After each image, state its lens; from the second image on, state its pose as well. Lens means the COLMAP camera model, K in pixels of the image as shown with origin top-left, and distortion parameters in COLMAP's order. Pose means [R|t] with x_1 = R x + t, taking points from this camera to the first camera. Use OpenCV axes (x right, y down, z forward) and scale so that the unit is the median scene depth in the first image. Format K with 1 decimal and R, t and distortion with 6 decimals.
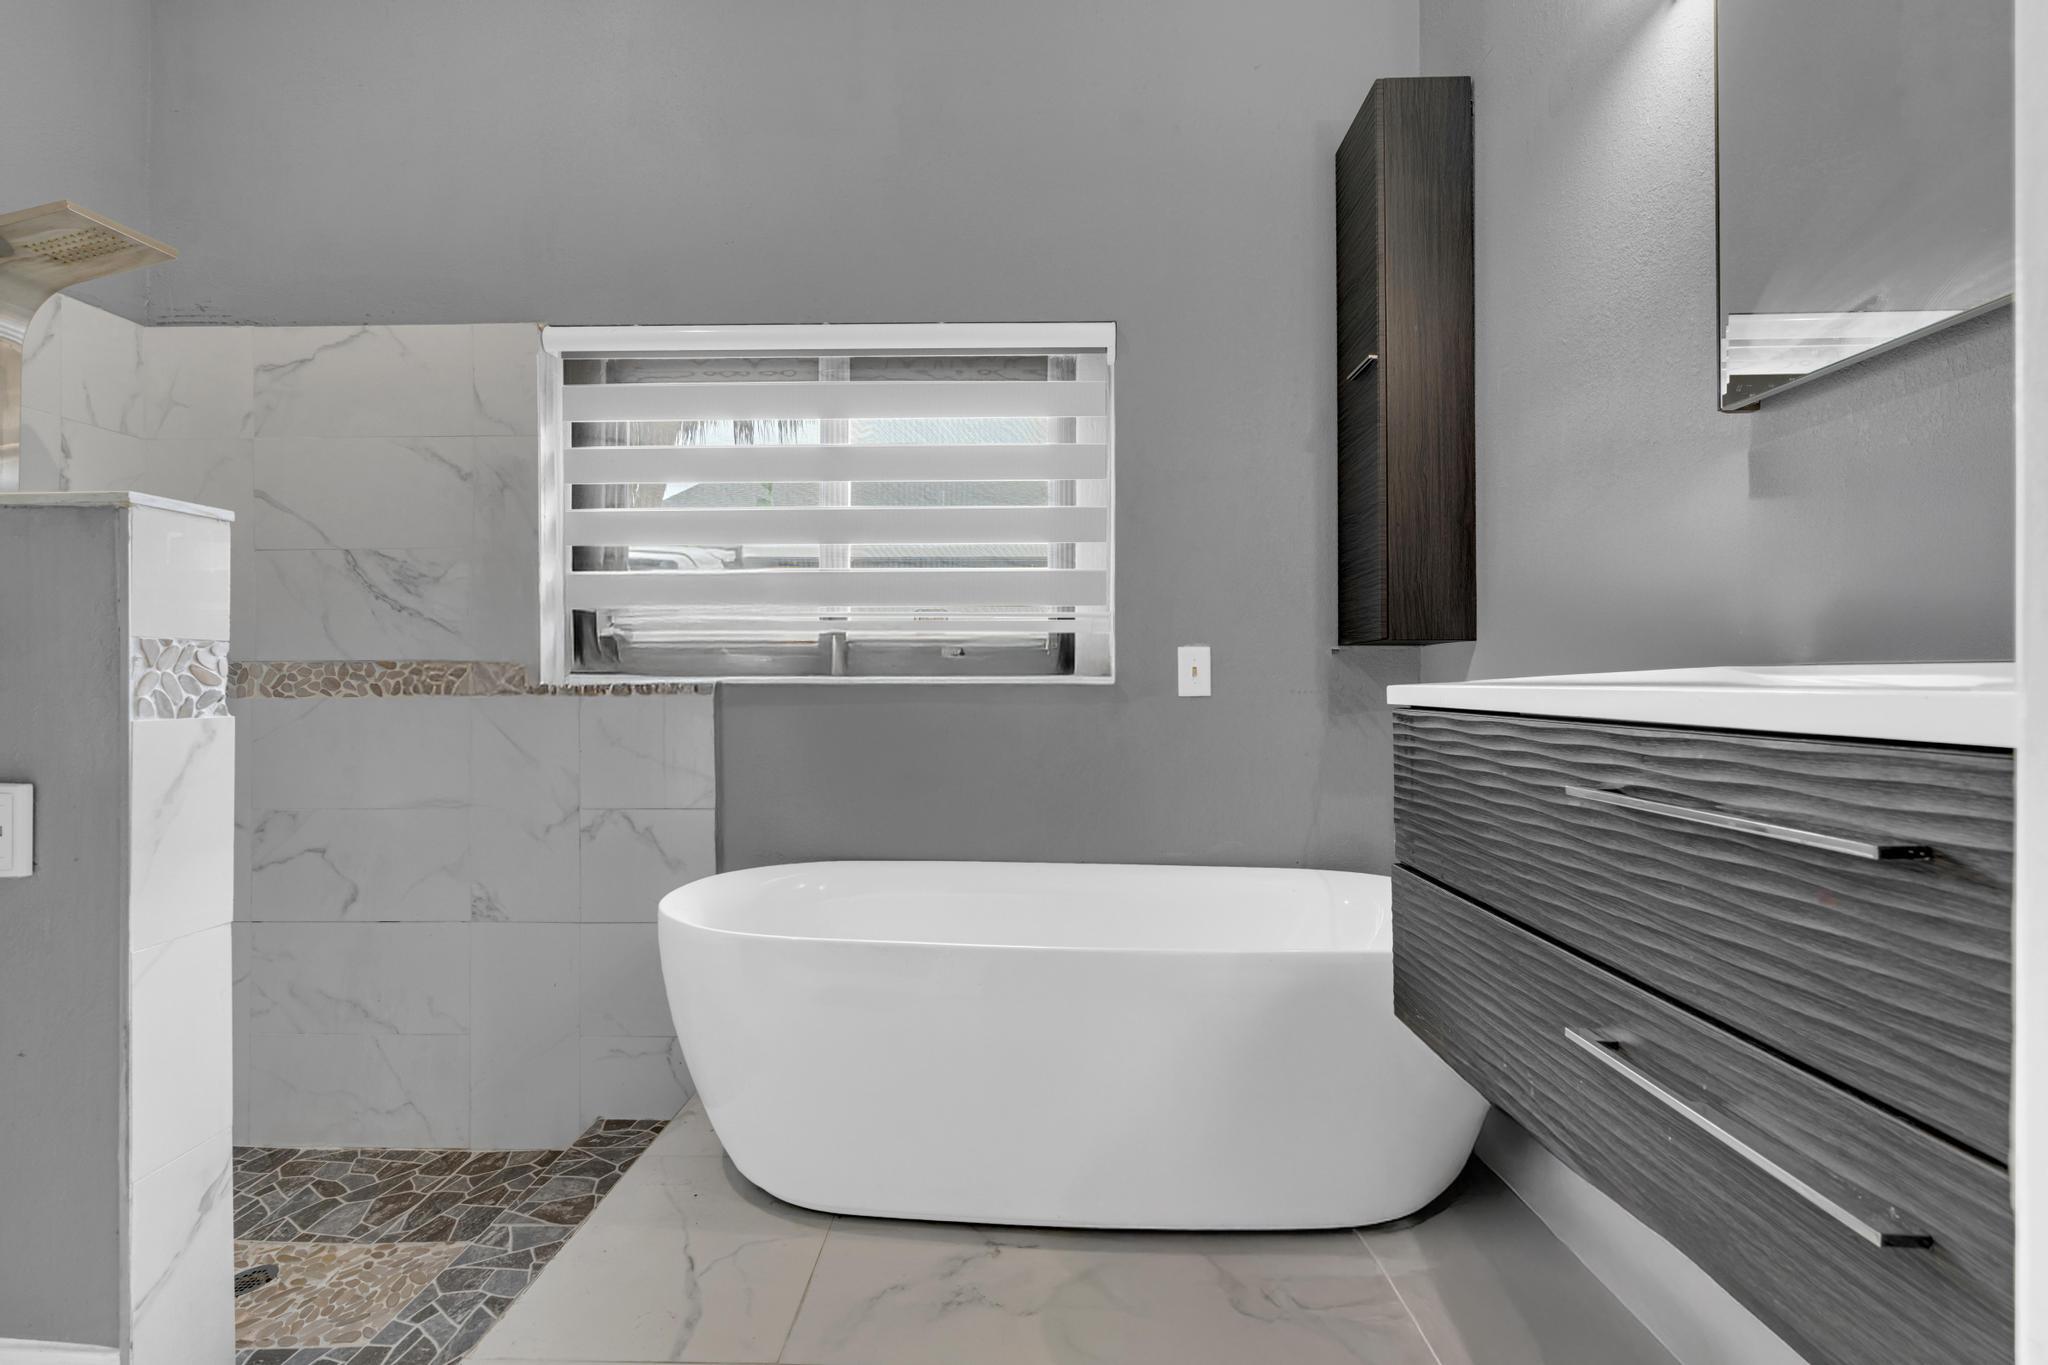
lens RADIAL K [[915.0, 0, 1017.5], [0, 915.0, 676.1], [0, 0, 1]] dist [-0.011302, 0.008783]
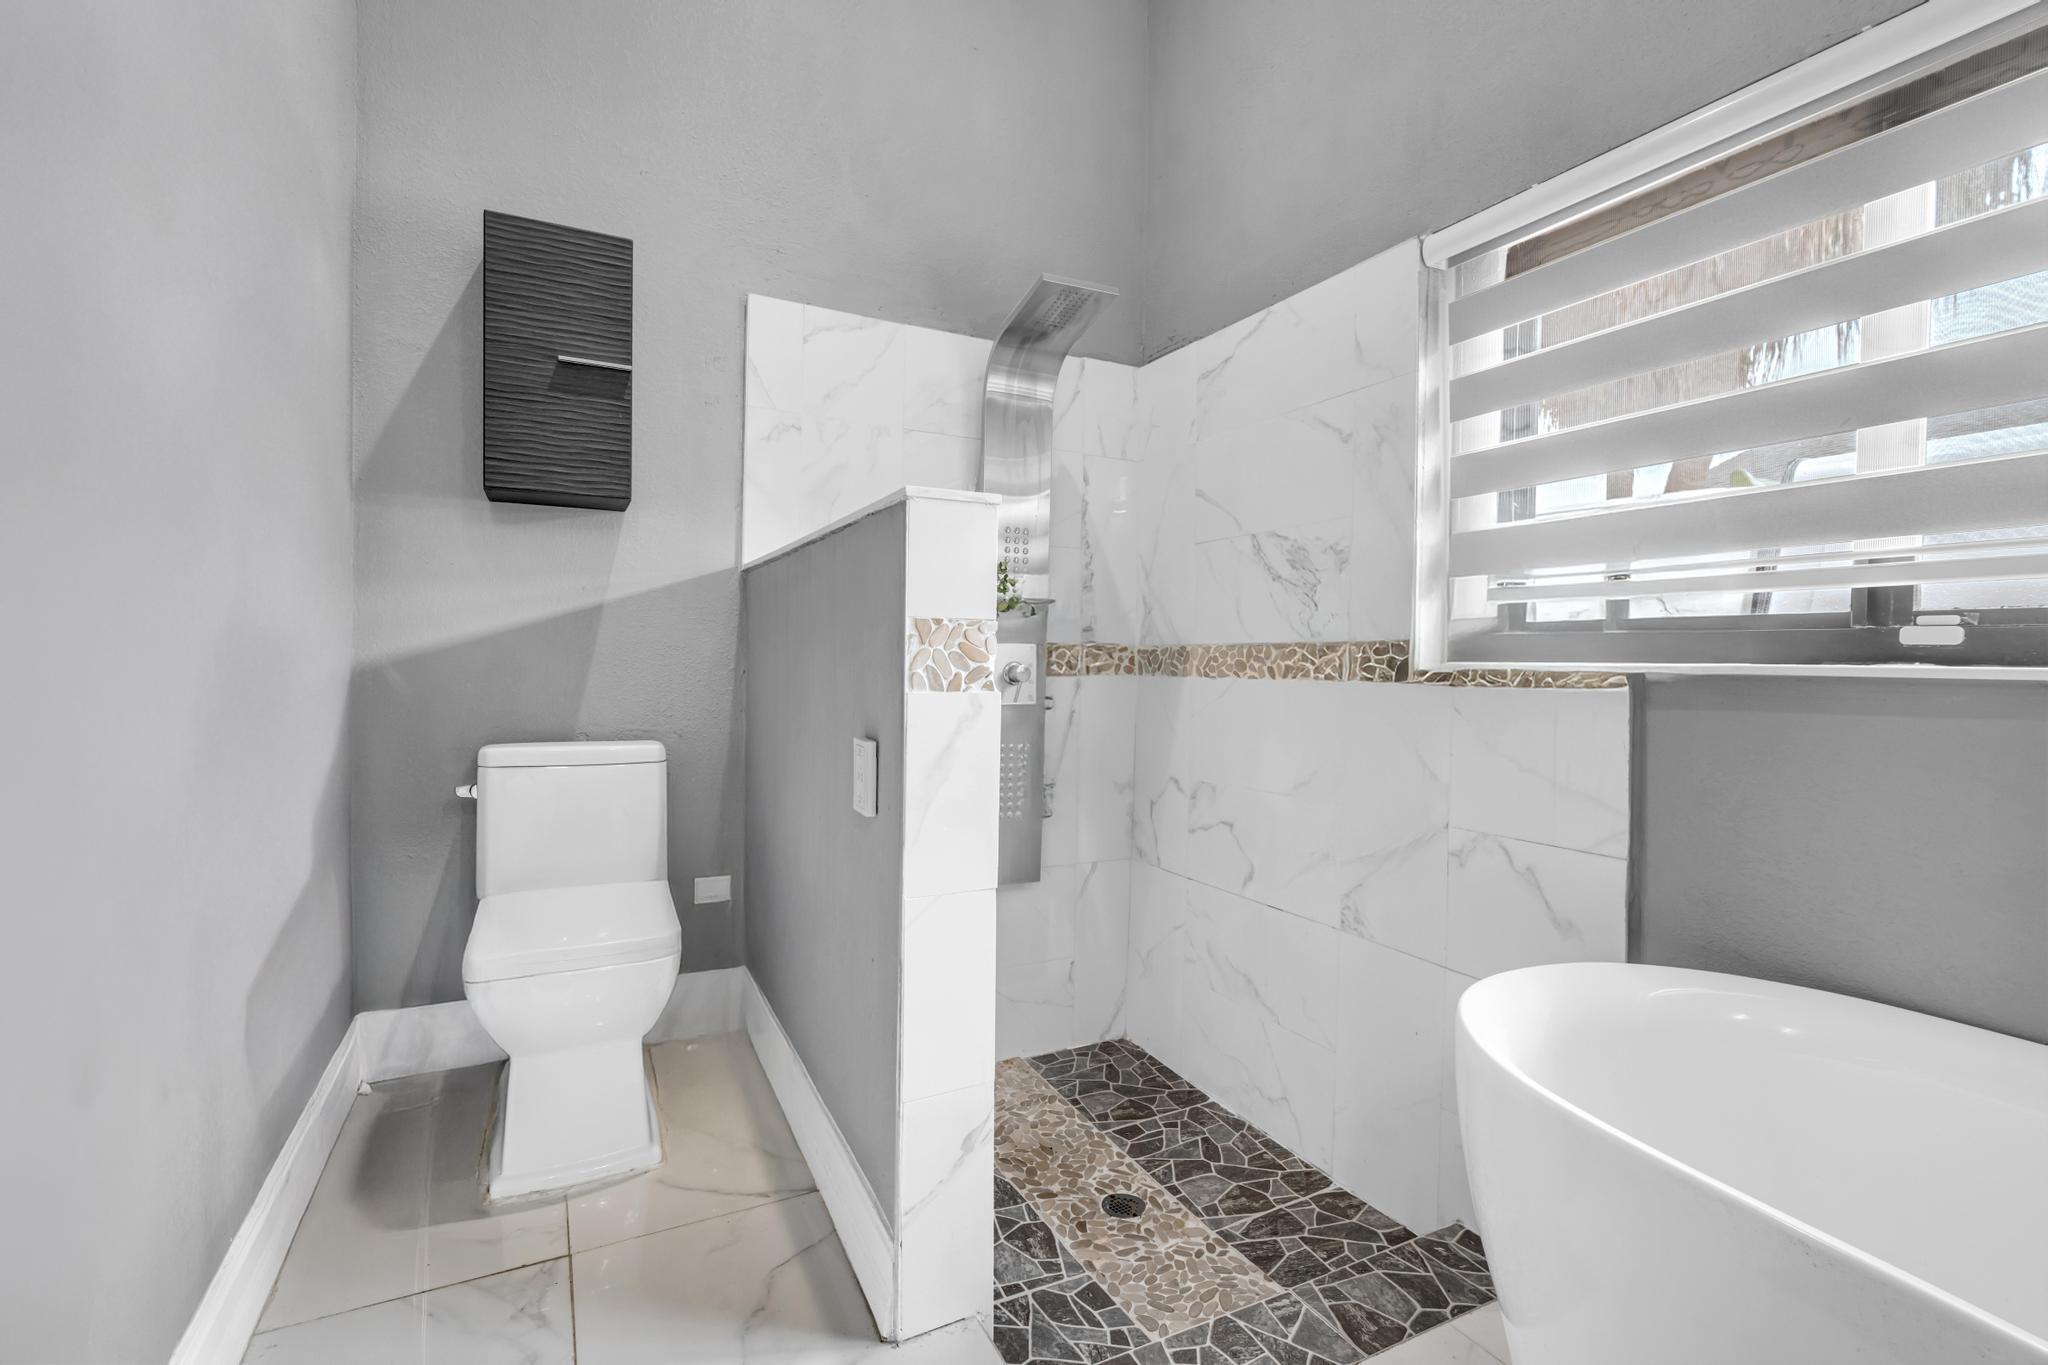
lens RADIAL K [[915.0, 0, 1017.5], [0, 915.0, 676.1], [0, 0, 1]] dist [-0.011302, 0.008783]
pose [[0.483830, 0.023259, -0.874853, 0.037475], [-0.012174, 0.999729, 0.019846, 0.002979], [0.875077, 0.001048, 0.483982, 0.308240]]
